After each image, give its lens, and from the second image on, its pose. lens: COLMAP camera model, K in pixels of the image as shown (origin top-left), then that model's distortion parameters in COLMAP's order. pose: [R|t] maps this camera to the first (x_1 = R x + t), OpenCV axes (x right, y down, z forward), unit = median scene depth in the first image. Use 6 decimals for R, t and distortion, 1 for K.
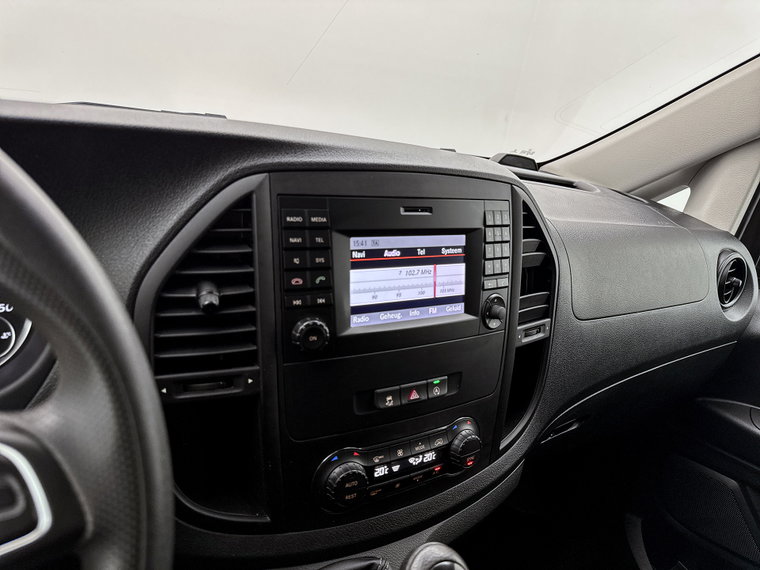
lens RADIAL K [[534.1, 0, 380.0], [0, 534.1, 285.0], [0, 0, 1]] dist [0.044810, -0.000142]
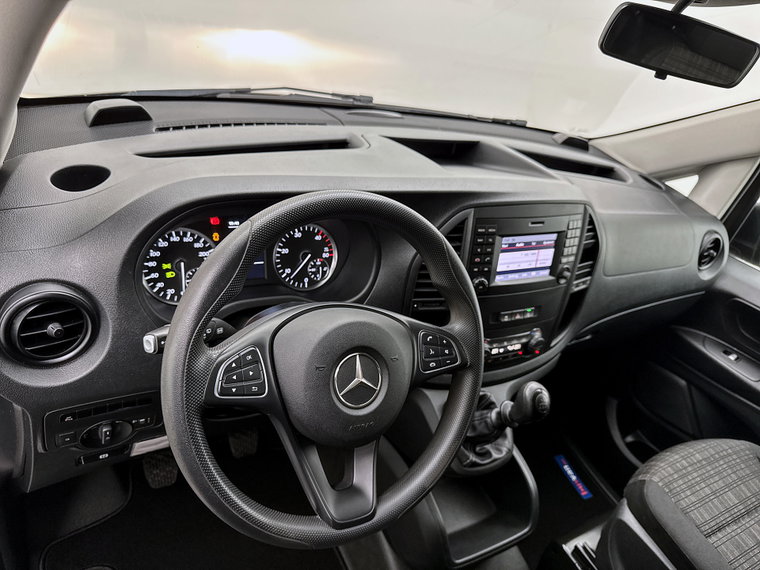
lens RADIAL K [[494.7, 0, 360.4], [0, 494.7, 284.6], [0, 0, 1]] dist [-0.000662, -0.000665]
pose [[0.993980, 0.095785, -0.053193, -0.399358], [-0.082851, 0.974798, 0.207133, -0.218833], [0.071693, -0.201479, 0.976866, -0.730265]]
